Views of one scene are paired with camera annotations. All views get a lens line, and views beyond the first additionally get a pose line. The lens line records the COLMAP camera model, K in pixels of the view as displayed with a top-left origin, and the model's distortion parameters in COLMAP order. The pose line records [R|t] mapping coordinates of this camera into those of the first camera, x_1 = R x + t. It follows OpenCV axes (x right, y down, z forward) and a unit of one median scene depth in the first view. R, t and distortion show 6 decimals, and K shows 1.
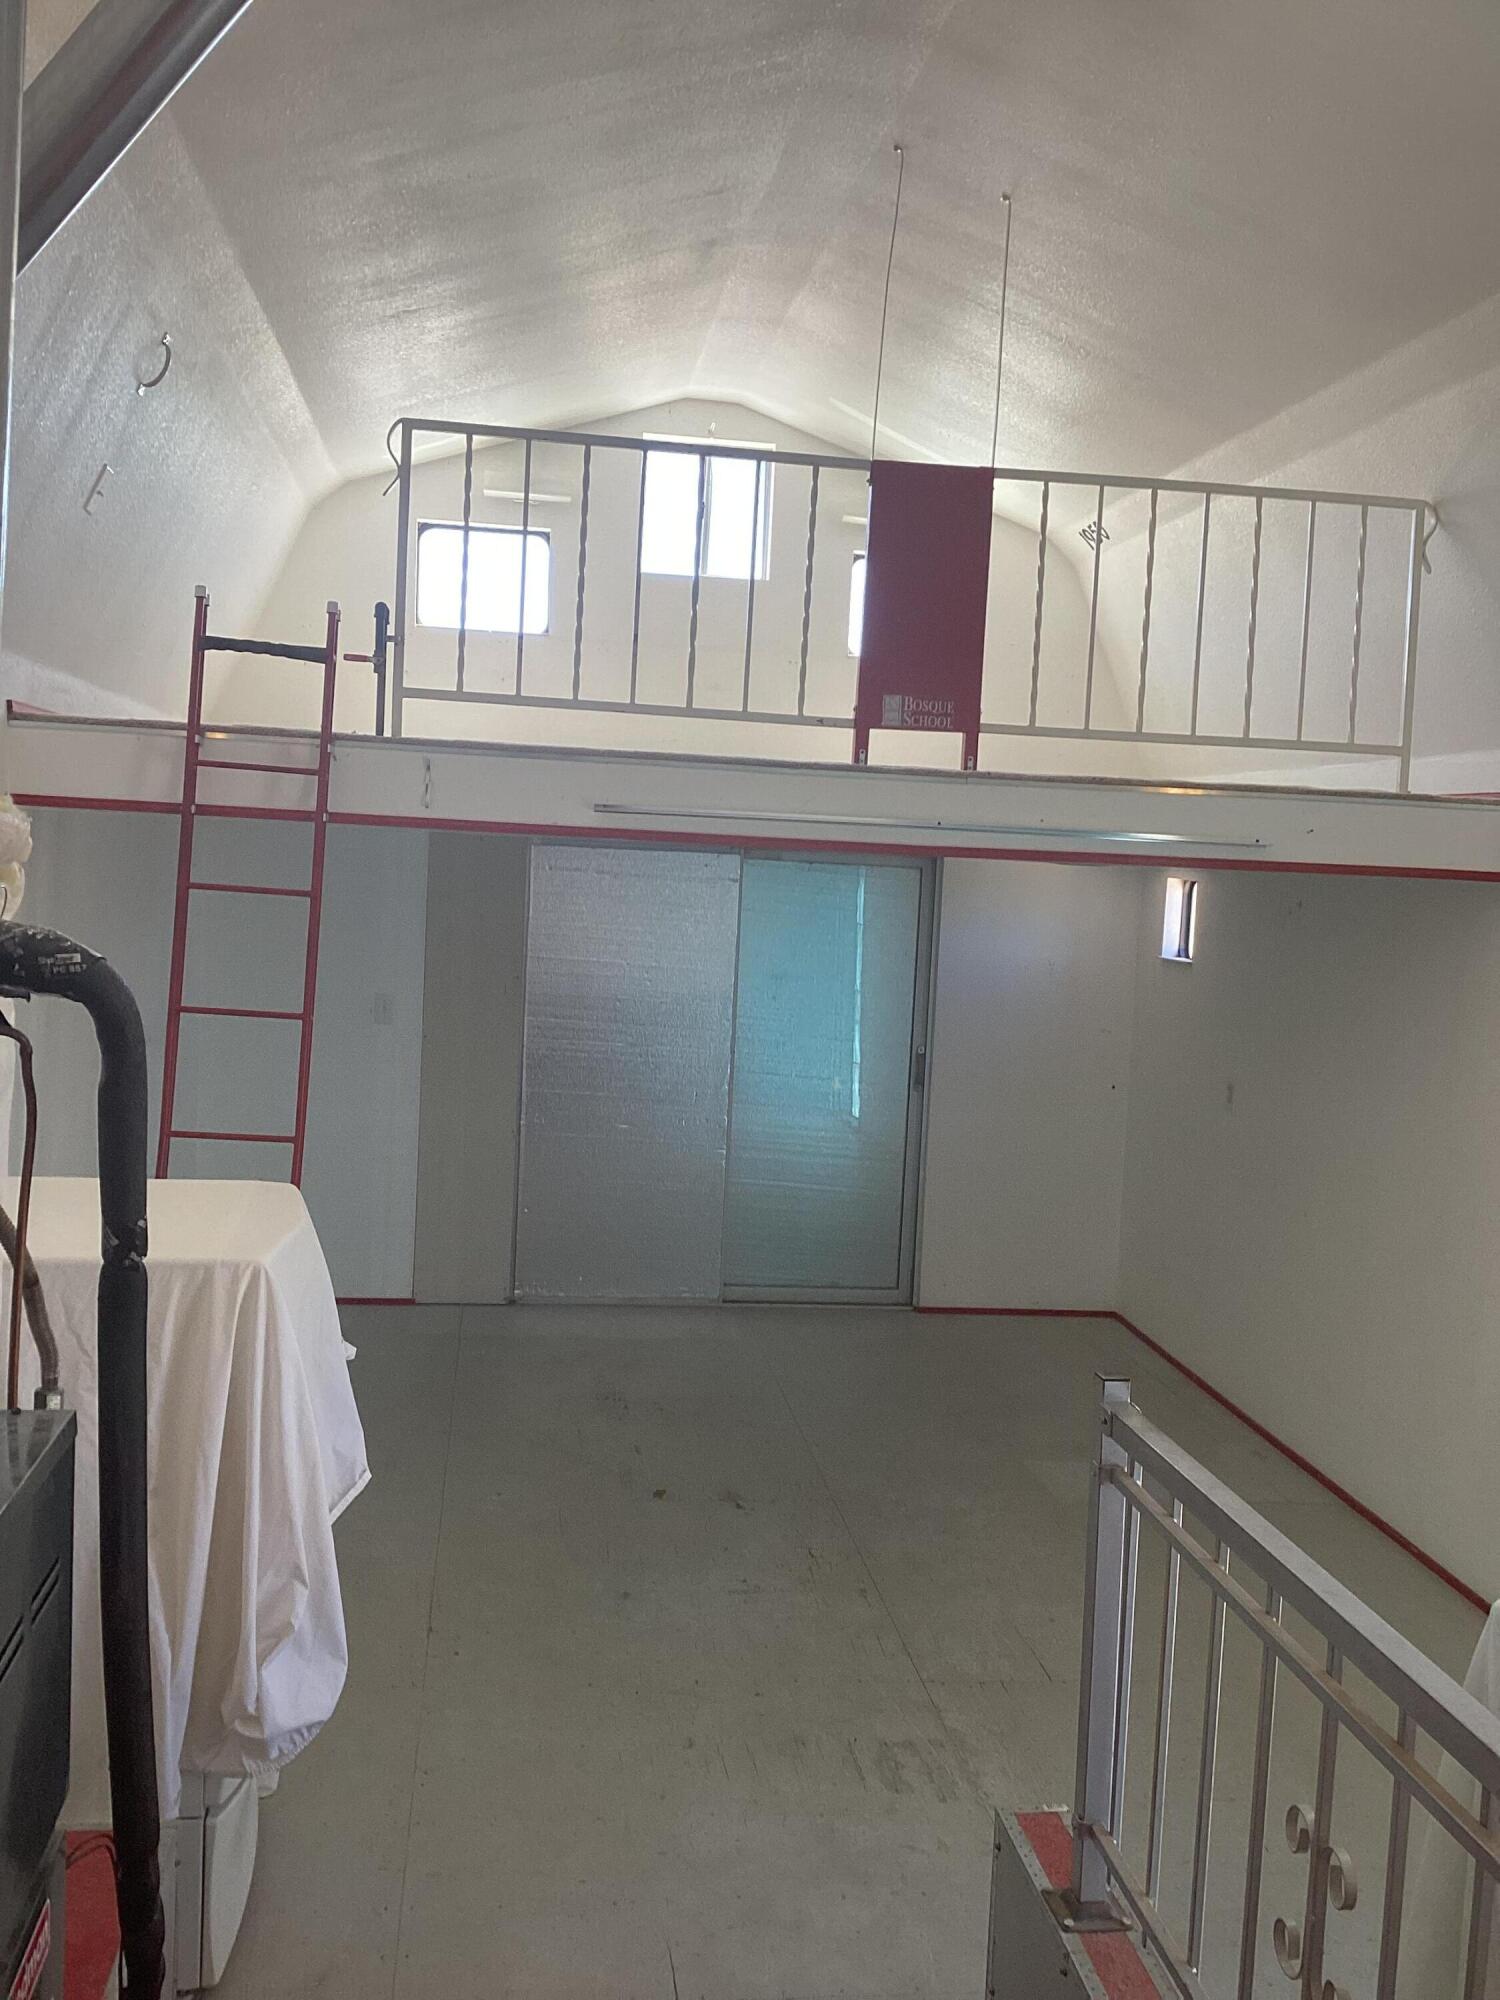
lens RADIAL K [[1816.8, 0, 766.0], [0, 1816.8, 1010.7], [0, 0, 1]] dist [0.092170, -0.175226]
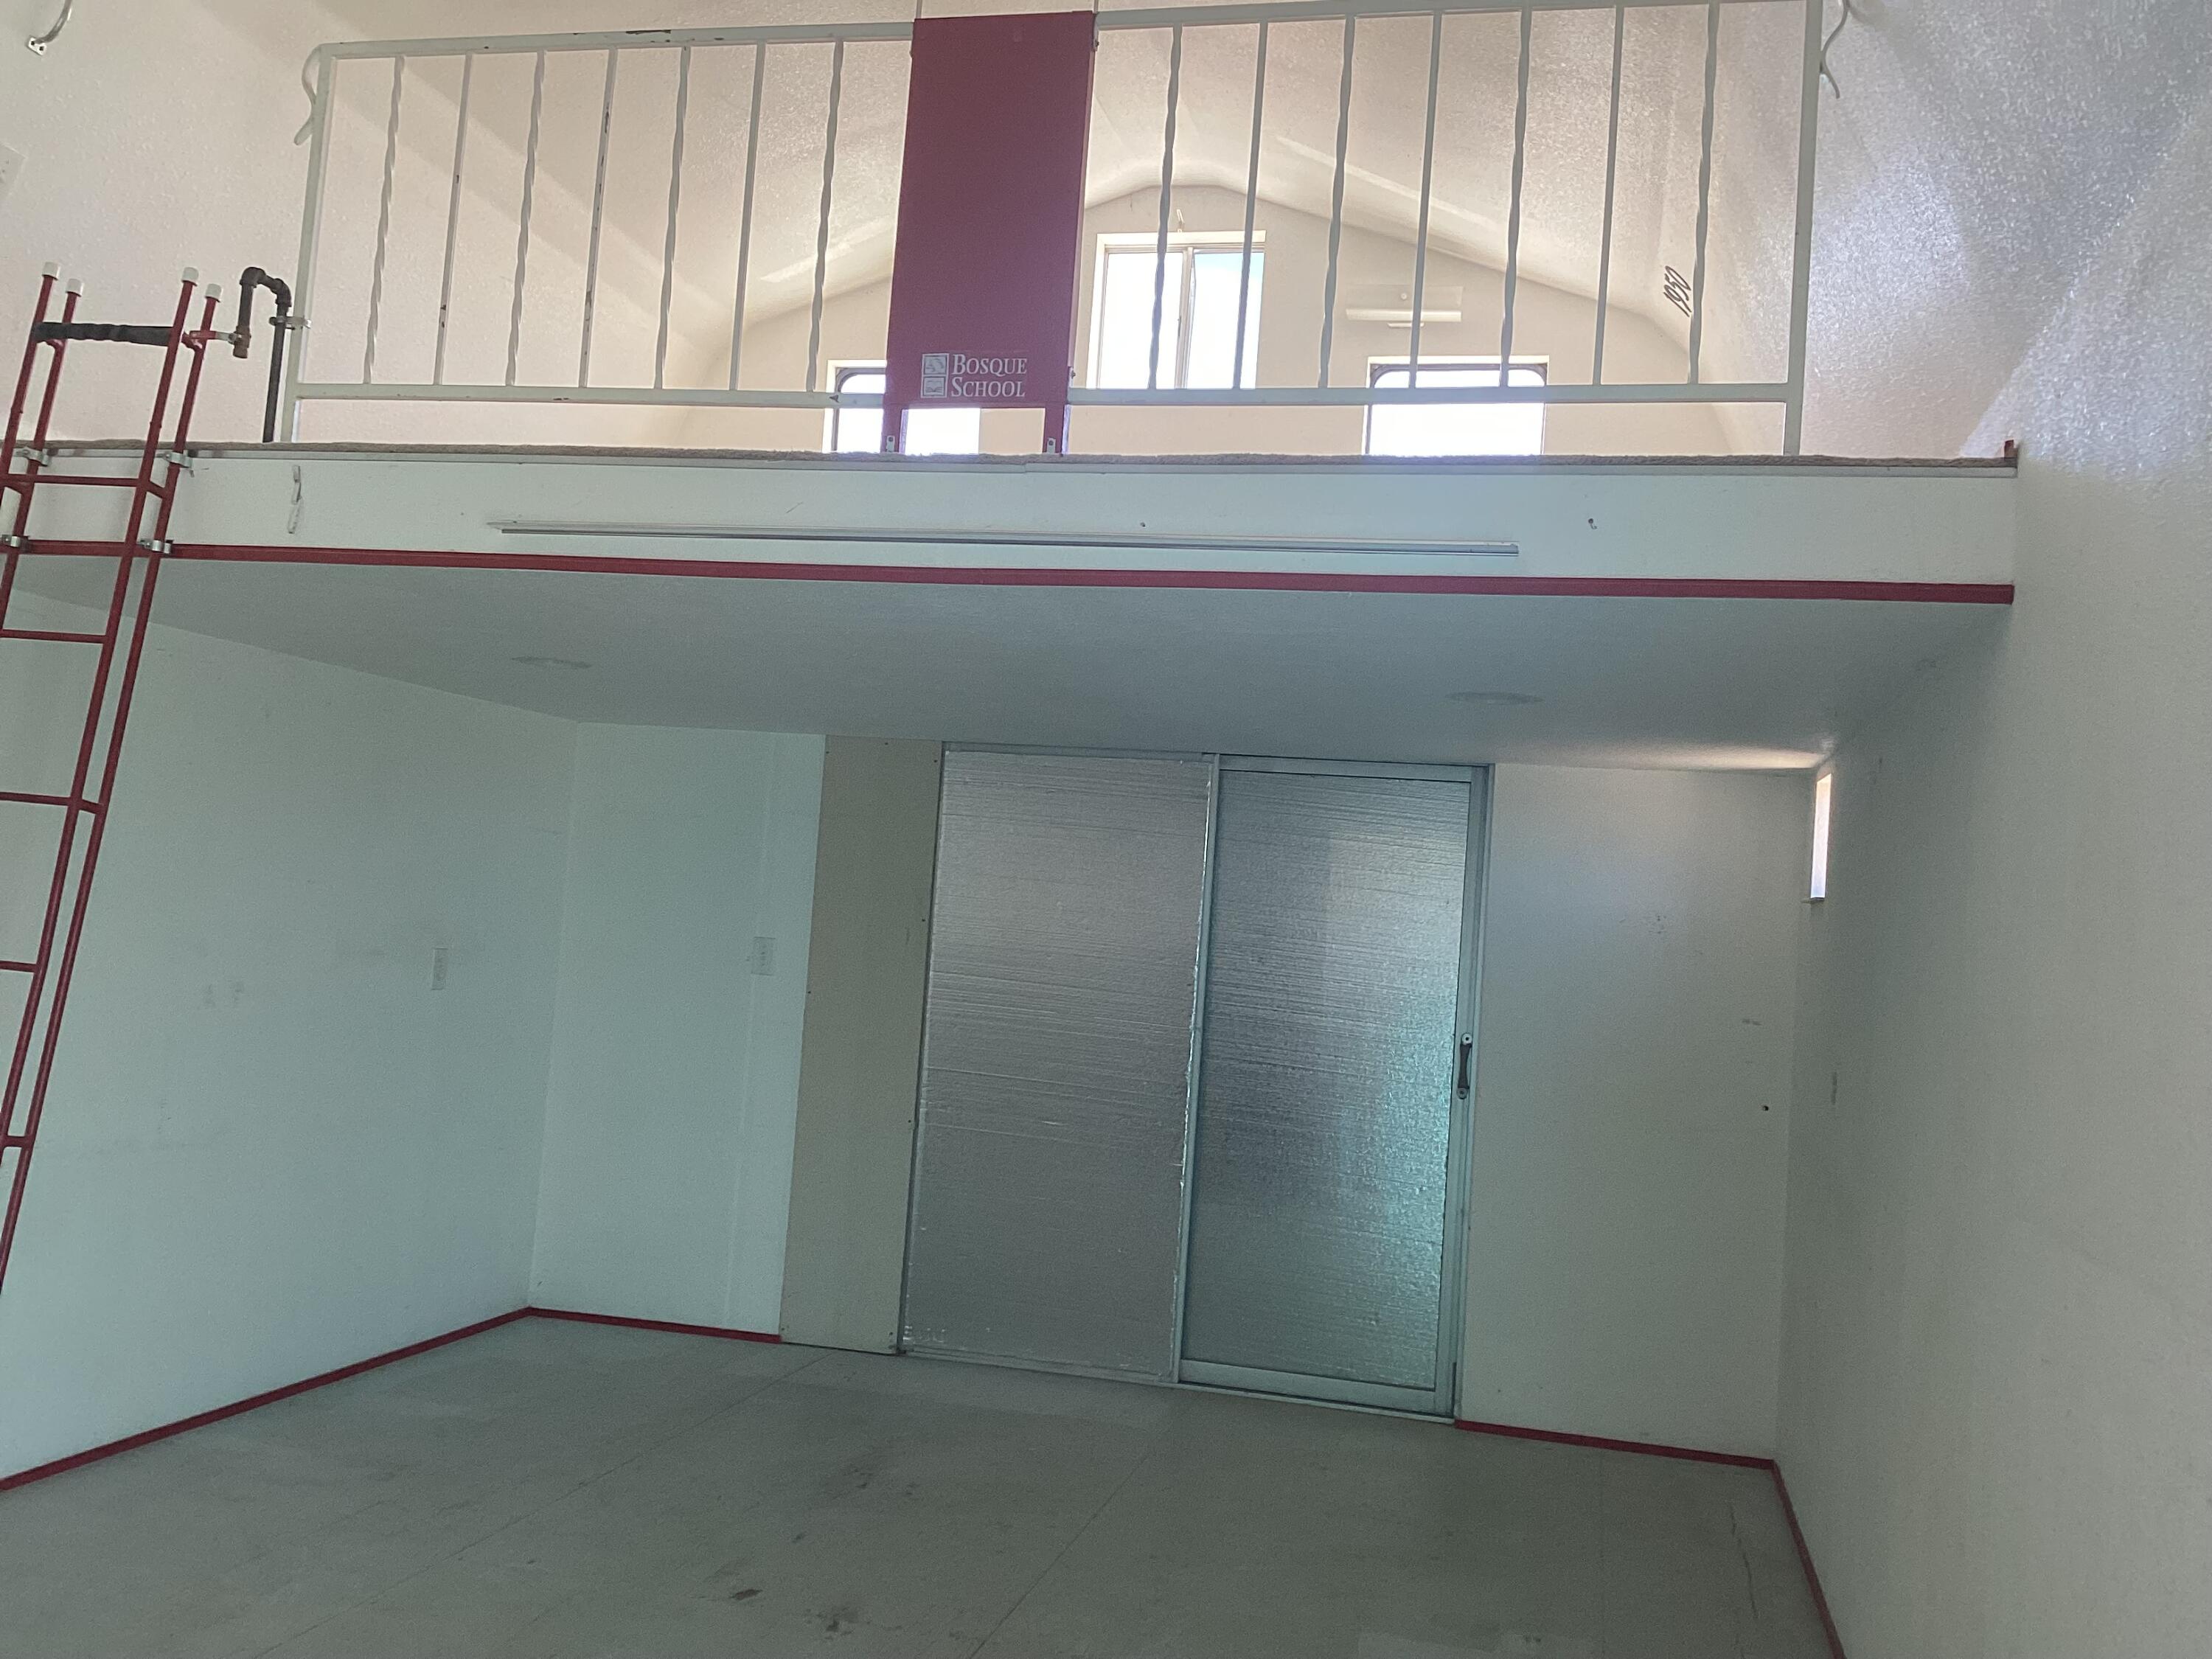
lens RADIAL K [[2009.3, 0, 1089.2], [0, 2009.3, 823.0], [0, 0, 1]] dist [0.092170, -0.175226]
pose [[0.928566, -0.008001, -0.371081, 0.389777], [-0.051090, 0.987496, -0.149136, 0.102760], [0.367634, 0.157441, 0.916546, 0.365522]]
